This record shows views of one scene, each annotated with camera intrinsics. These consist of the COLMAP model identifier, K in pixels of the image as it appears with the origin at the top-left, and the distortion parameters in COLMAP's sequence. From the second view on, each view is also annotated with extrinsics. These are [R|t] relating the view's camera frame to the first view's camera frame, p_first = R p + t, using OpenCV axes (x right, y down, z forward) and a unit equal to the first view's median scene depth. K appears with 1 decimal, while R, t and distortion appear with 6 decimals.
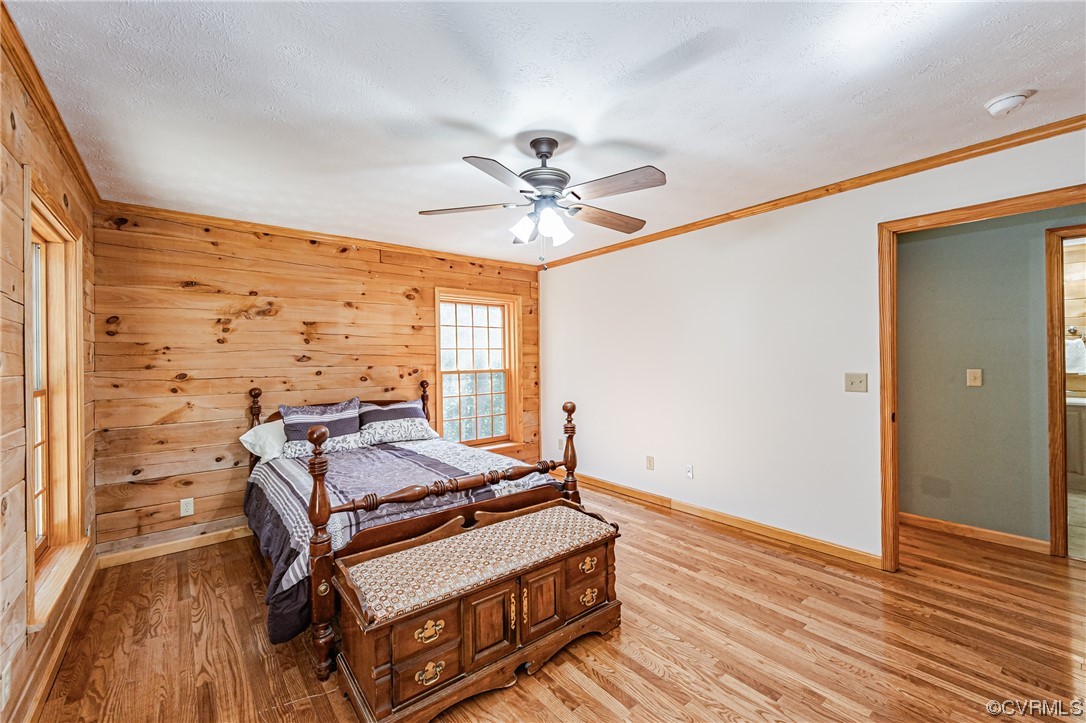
lens RADIAL K [[438.9, 0, 545.7], [0, 438.9, 356.9], [0, 0, 1]] dist [-0.000989, -0.000165]
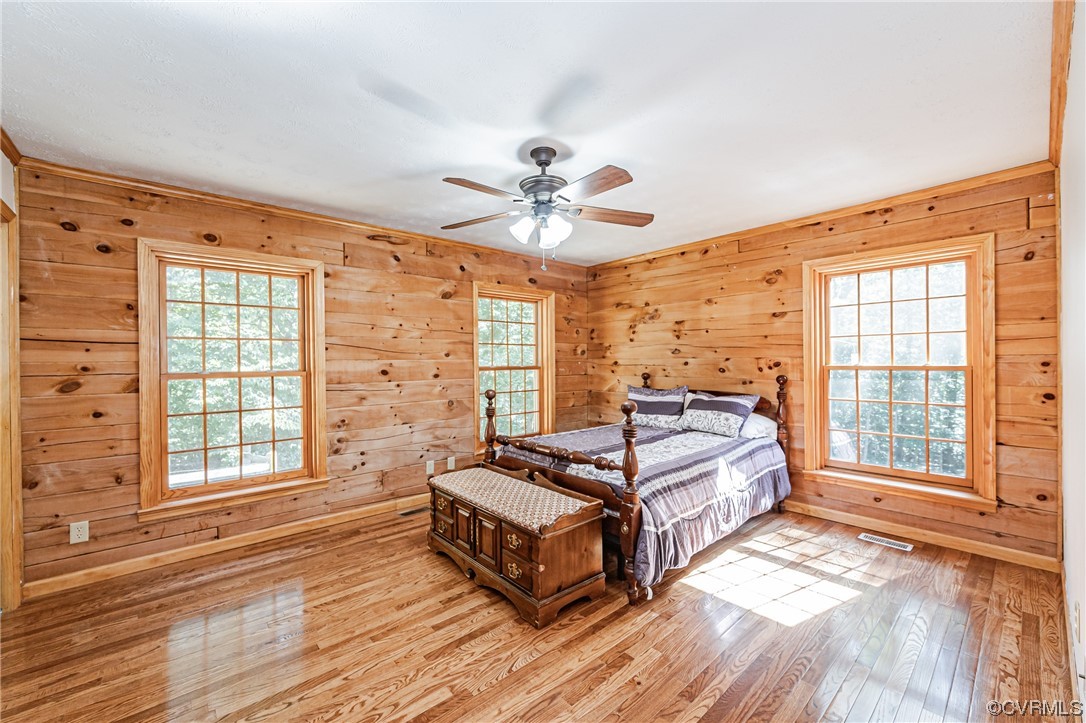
lens RADIAL K [[437.5, 0, 540.1], [0, 437.5, 360.6], [0, 0, 1]] dist [0.000406, -0.000229]
pose [[0.029062, 0.015360, -0.999460, 0.731584], [0.013280, 0.999788, 0.015752, 0.006273], [0.999489, -0.013731, 0.028852, 0.646182]]
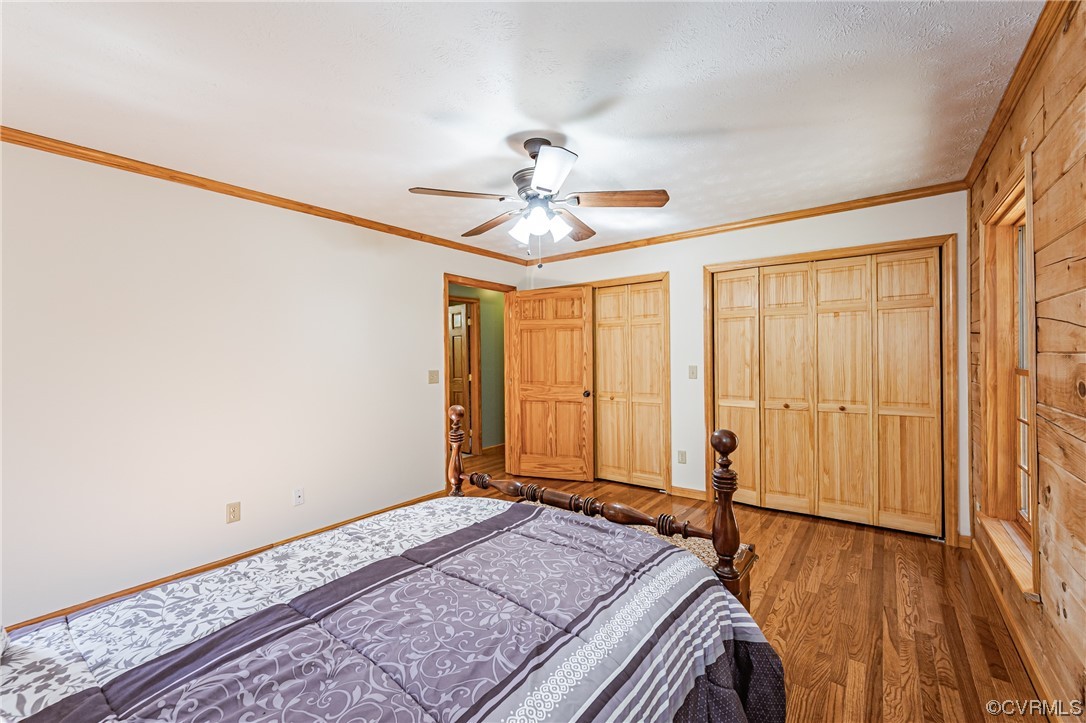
lens RADIAL K [[437.5, 0, 540.1], [0, 437.5, 360.6], [0, 0, 1]] dist [0.000406, -0.000229]
pose [[-0.239095, 0.004554, 0.970985, -0.673919], [0.016764, 0.999859, -0.000561, 0.011860], [-0.970851, 0.016144, -0.239138, 0.845937]]
